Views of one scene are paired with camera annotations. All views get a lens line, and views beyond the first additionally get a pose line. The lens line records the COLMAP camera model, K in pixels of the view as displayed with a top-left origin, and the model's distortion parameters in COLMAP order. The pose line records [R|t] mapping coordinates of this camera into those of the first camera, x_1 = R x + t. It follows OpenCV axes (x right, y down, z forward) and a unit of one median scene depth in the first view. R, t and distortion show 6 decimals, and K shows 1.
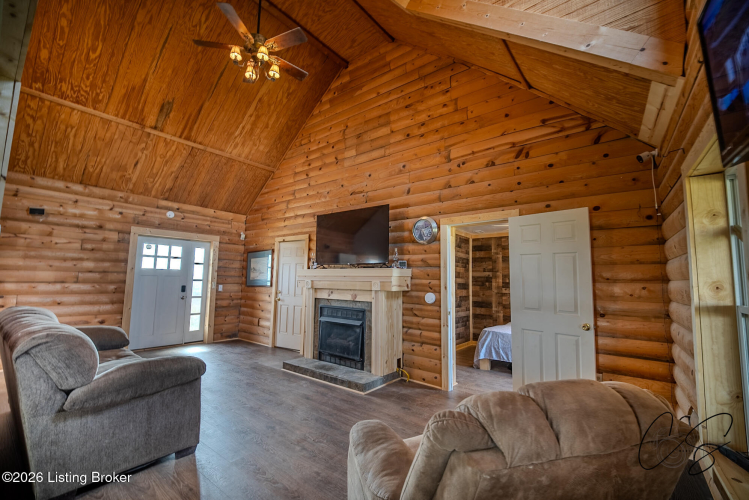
lens RADIAL K [[311.0, 0, 376.7], [0, 311.0, 250.2], [0, 0, 1]] dist [0.008402, -0.017812]
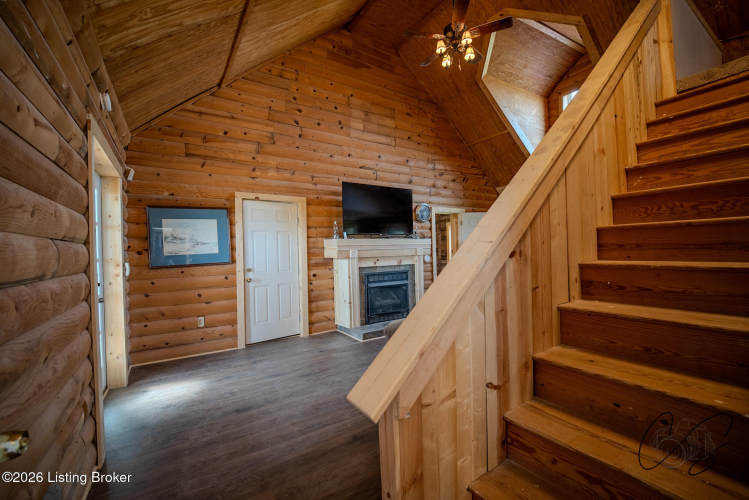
lens RADIAL K [[311.0, 0, 376.7], [0, 311.0, 250.2], [0, 0, 1]] dist [0.008402, -0.017812]
pose [[0.327791, -0.024040, 0.944444, -1.119833], [-0.060875, 0.997061, 0.046507, 0.048538], [-0.942787, -0.072737, 0.325364, 0.624854]]
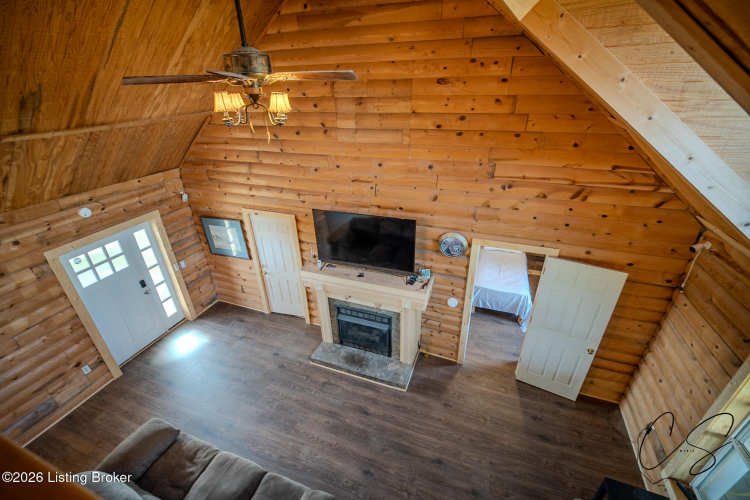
lens RADIAL K [[313.1, 0, 375.0], [0, 313.1, 250.0], [0, 0, 1]] dist [-0.010647, -0.000161]
pose [[0.957117, -0.167934, 0.236063, -0.263896], [0.011469, 0.836171, 0.548349, -0.503397], [-0.289476, -0.522126, 0.802239, 0.253466]]
